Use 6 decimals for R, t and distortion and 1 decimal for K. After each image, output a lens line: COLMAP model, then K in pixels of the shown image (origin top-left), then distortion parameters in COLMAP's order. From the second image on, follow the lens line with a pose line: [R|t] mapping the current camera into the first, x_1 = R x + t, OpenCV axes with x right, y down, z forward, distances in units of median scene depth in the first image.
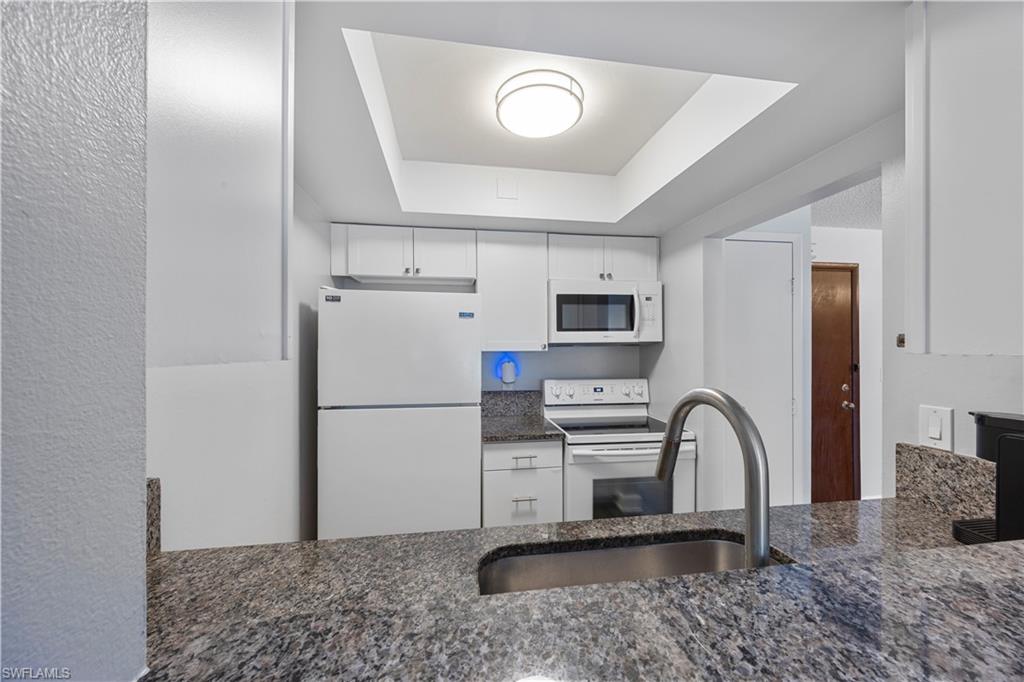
lens RADIAL K [[389.1, 0, 512.5], [0, 389.1, 350.0], [0, 0, 1]] dist [-0.000165, -0.000232]
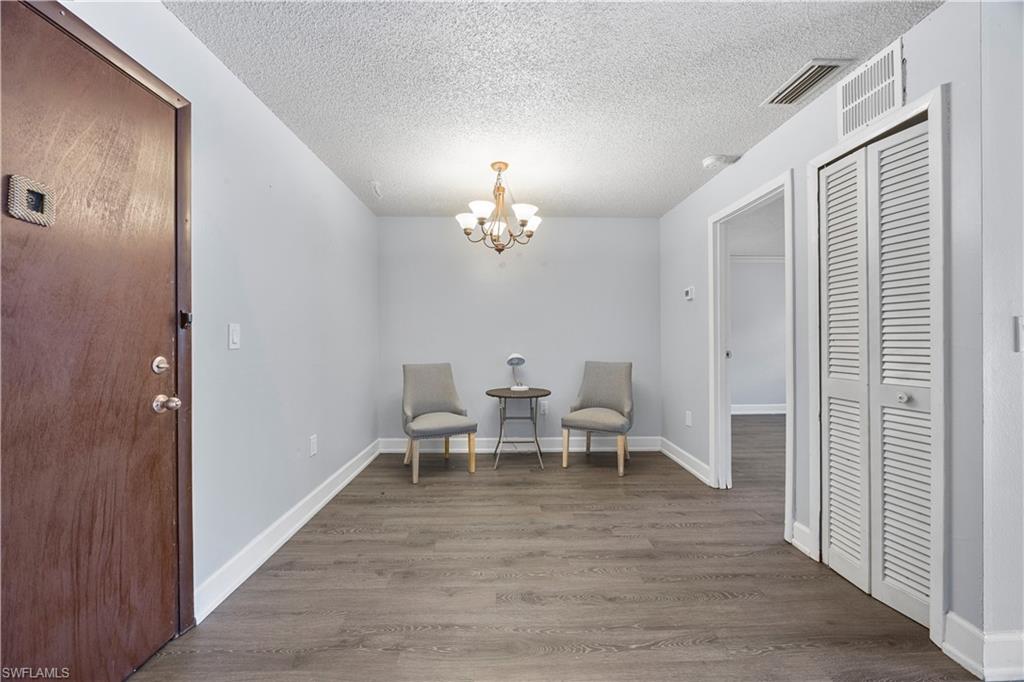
lens RADIAL K [[389.1, 0, 511.8], [0, 389.1, 337.2], [0, 0, 1]] dist [-0.000165, -0.000232]
pose [[0.129505, -0.001600, 0.991577, 0.473809], [-0.006326, 0.999977, 0.002440, 0.062841], [-0.991559, -0.006588, 0.129492, 0.552657]]
